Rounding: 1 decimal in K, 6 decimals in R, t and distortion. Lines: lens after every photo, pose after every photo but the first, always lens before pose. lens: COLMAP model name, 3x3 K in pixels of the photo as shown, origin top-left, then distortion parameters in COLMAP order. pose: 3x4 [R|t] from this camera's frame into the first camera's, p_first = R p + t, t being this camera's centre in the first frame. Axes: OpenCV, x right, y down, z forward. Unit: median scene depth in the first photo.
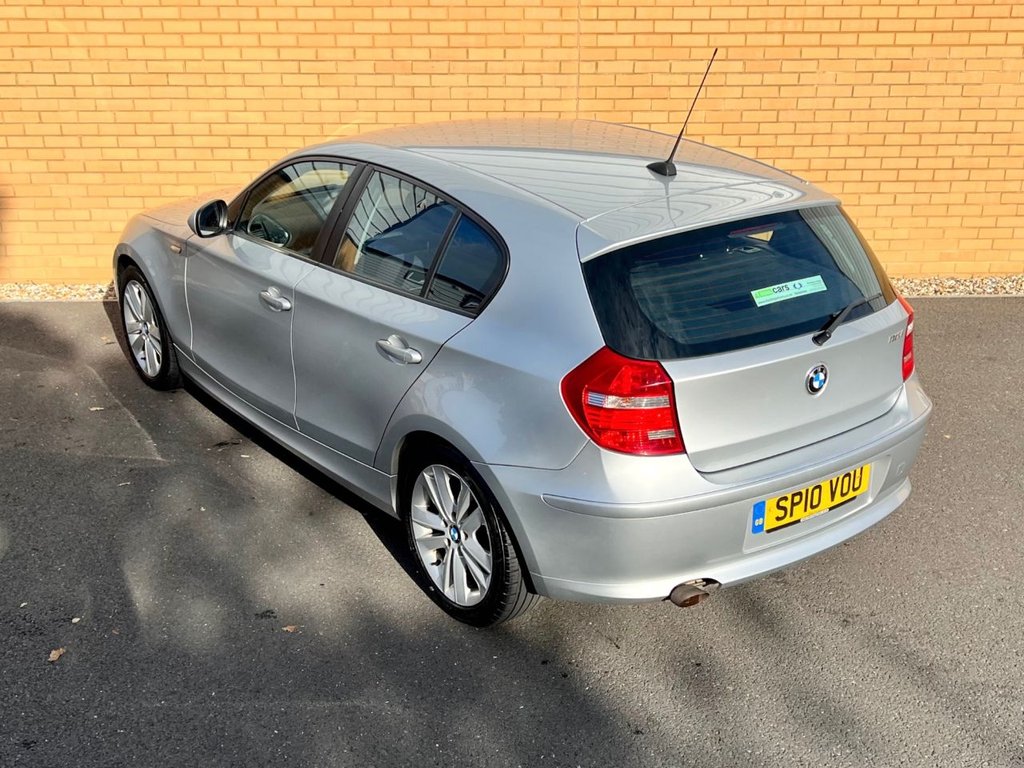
lens RADIAL K [[1117.3, 0, 515.9], [0, 1117.3, 397.3], [0, 0, 1]] dist [0.087664, -0.164563]
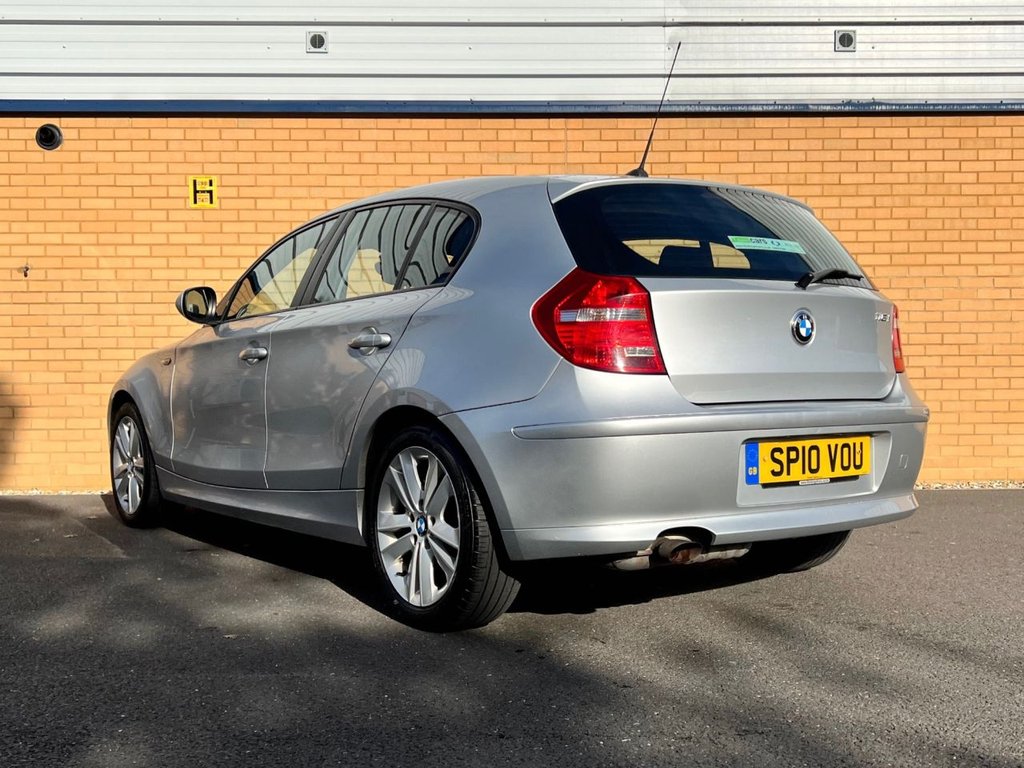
lens RADIAL K [[1048.1, 0, 514.9], [0, 1048.1, 412.8], [0, 0, 1]] dist [0.097267, -0.191453]
pose [[0.999960, -0.004970, -0.007428, 0.028302], [0.002397, 0.949815, -0.312804, 0.304107], [0.008610, 0.312774, 0.949789, 0.160655]]
